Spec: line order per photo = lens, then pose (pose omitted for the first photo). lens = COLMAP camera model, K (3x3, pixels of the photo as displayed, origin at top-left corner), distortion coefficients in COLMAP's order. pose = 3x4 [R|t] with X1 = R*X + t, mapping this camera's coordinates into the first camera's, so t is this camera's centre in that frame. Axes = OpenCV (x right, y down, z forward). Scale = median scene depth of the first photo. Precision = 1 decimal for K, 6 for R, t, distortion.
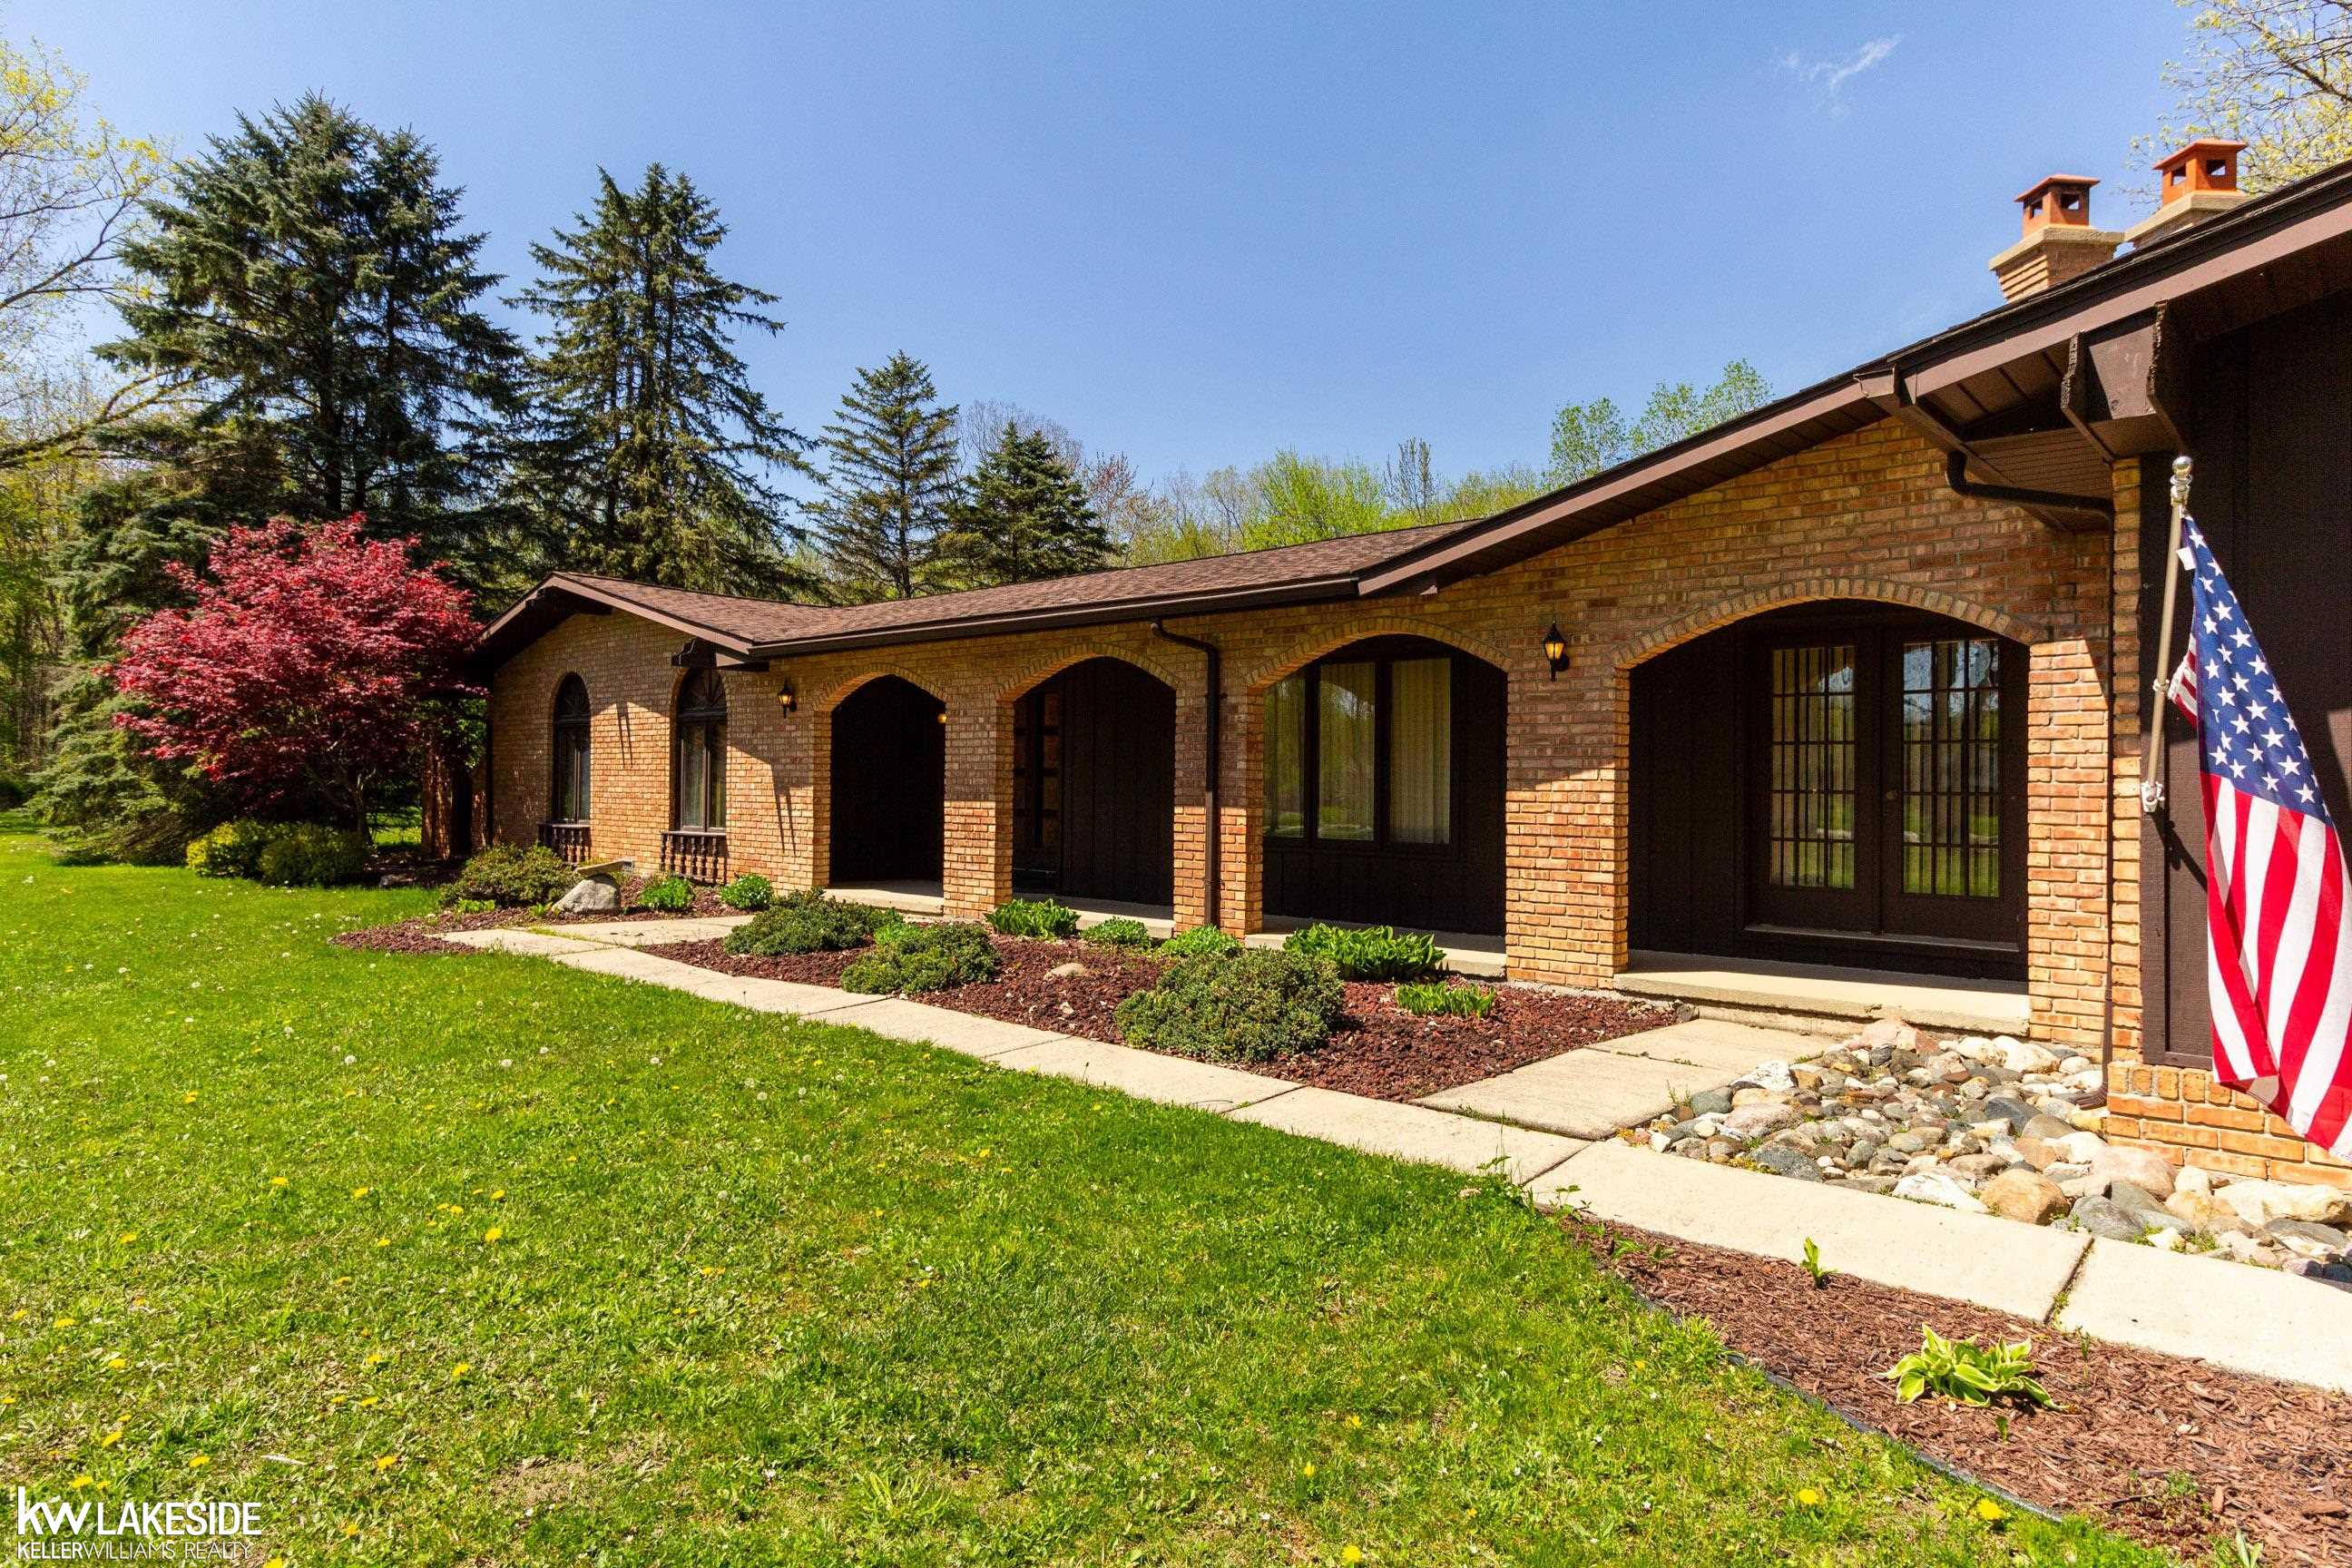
lens RADIAL K [[1417.7, 0, 1176.0], [0, 1417.7, 784.0], [0, 0, 1]] dist [-0.000673, -0.000058]
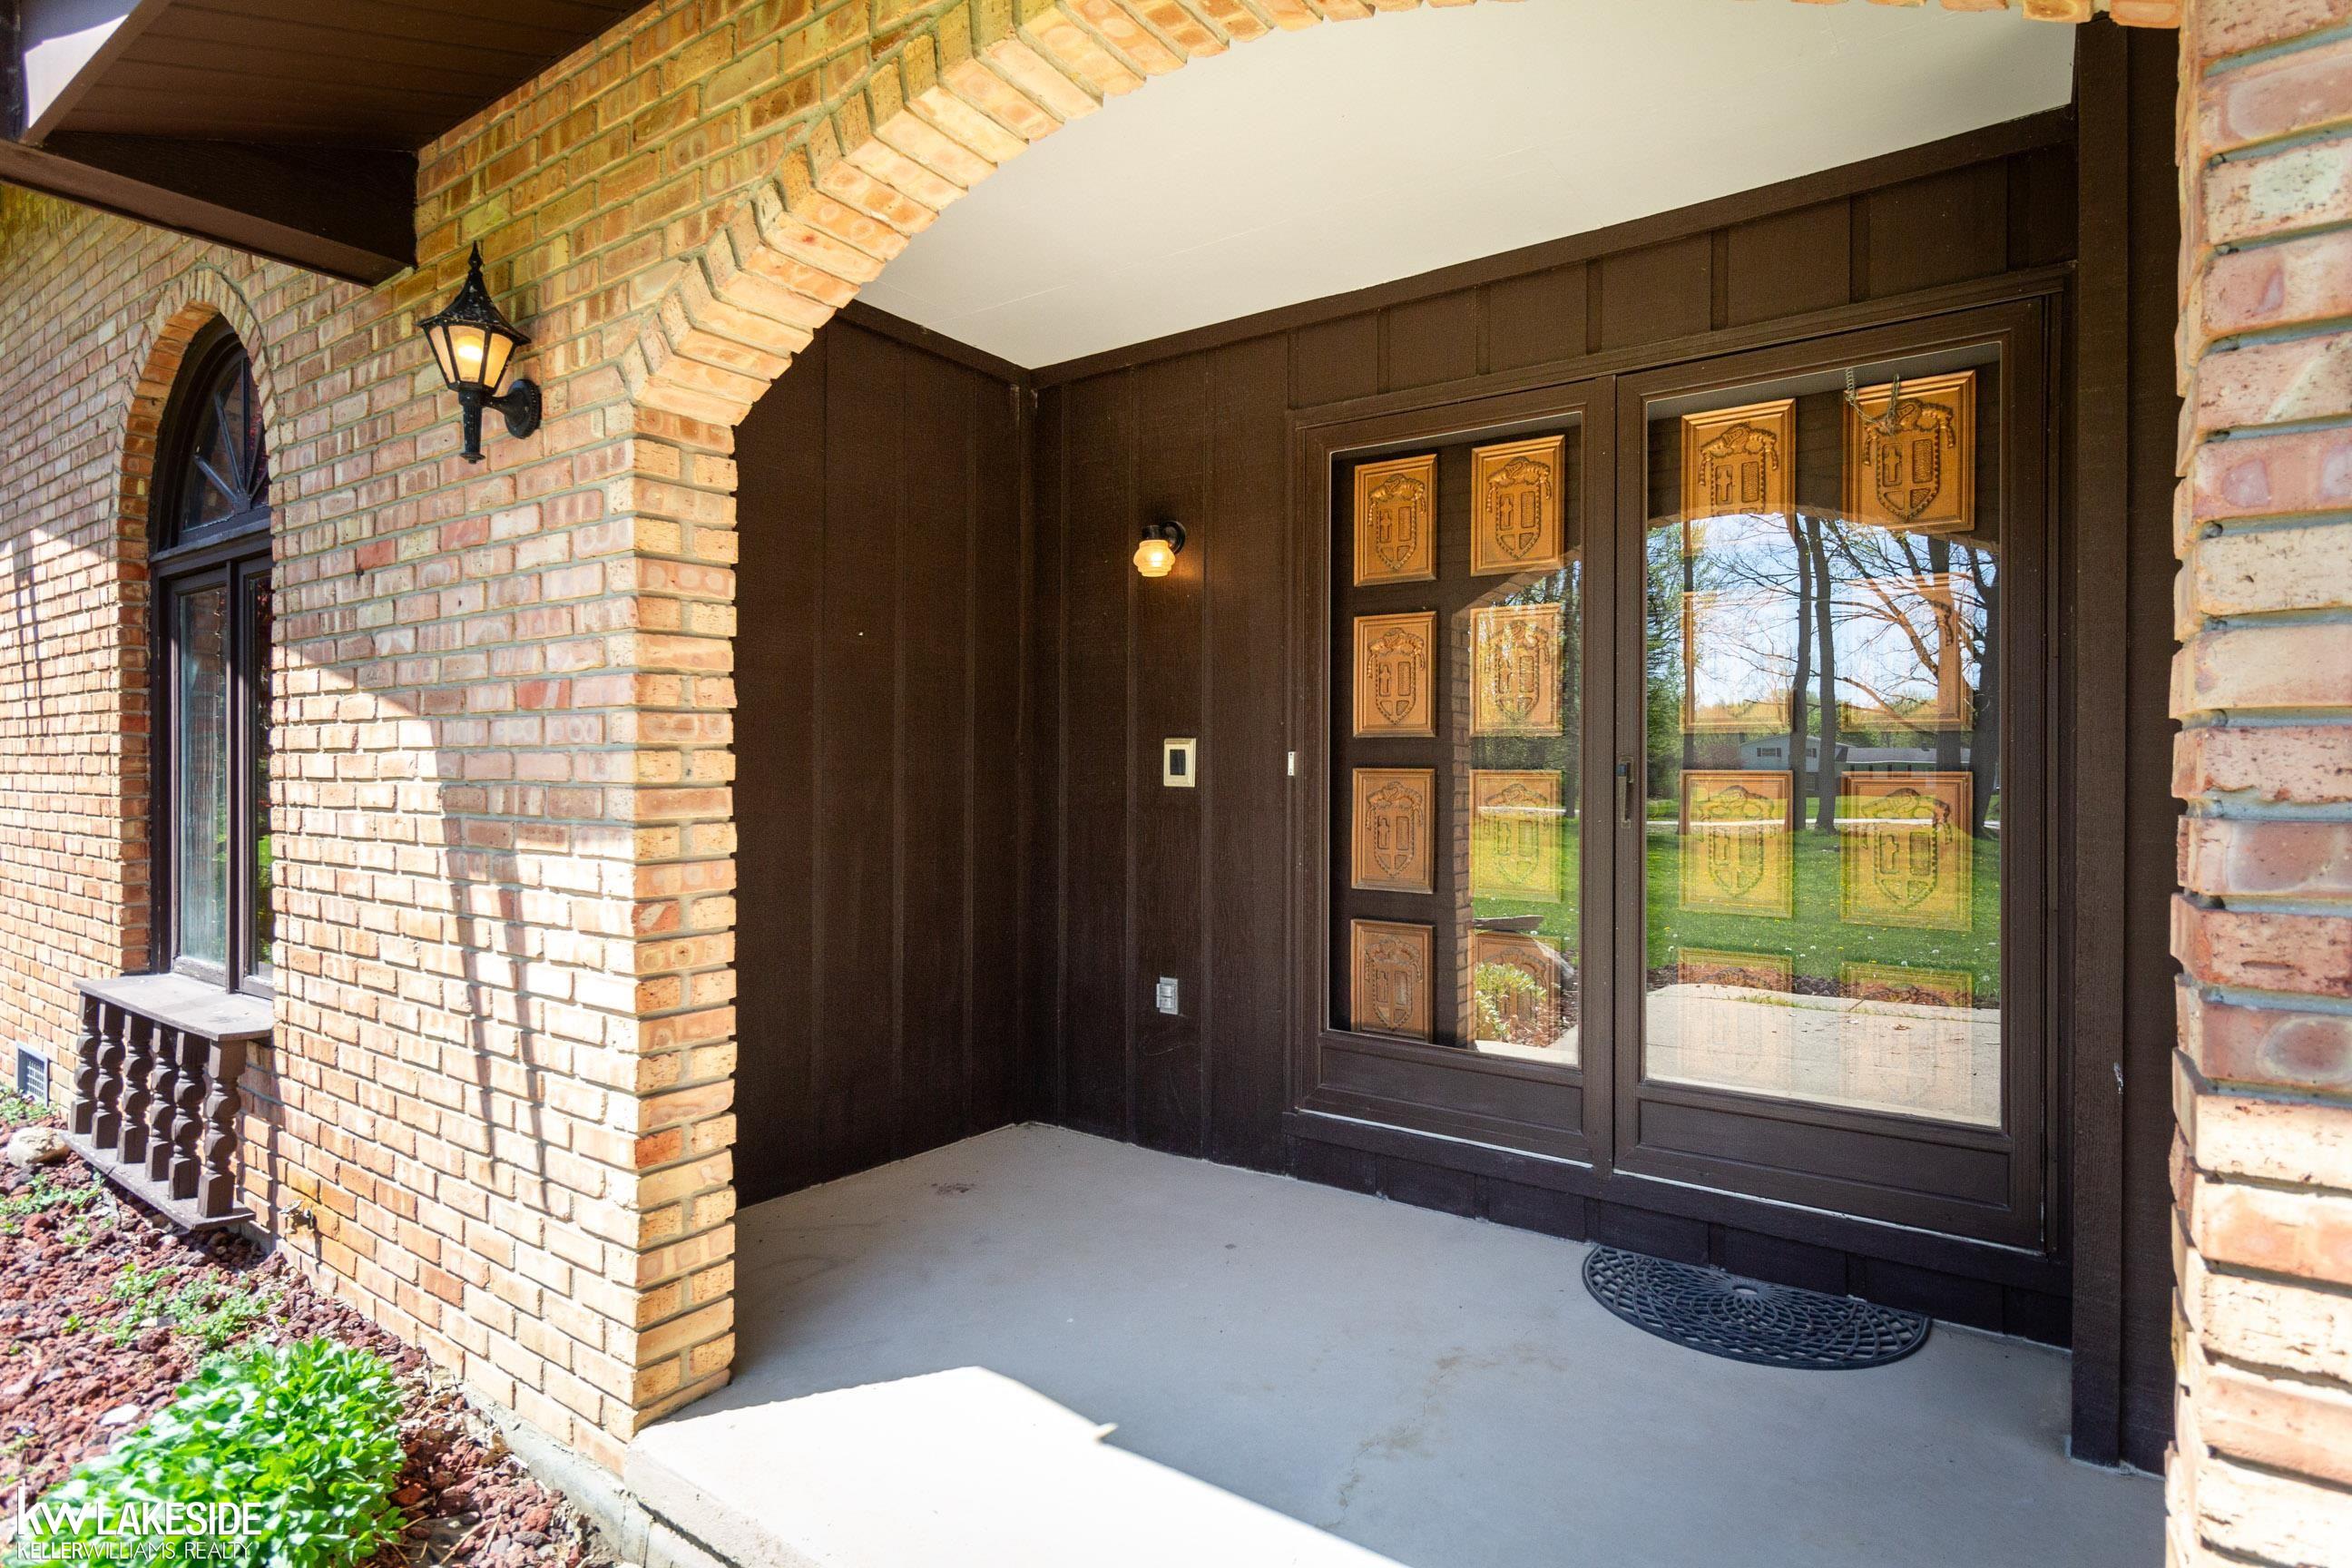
lens RADIAL K [[1196.2, 0, 1176.0], [0, 1196.2, 784.0], [0, 0, 1]] dist [0.001749, 0.000336]
pose [[0.992562, -0.003771, 0.121681, -0.202070], [0.002179, 0.999910, 0.013207, -0.007090], [-0.121720, -0.012844, 0.992481, 0.823720]]
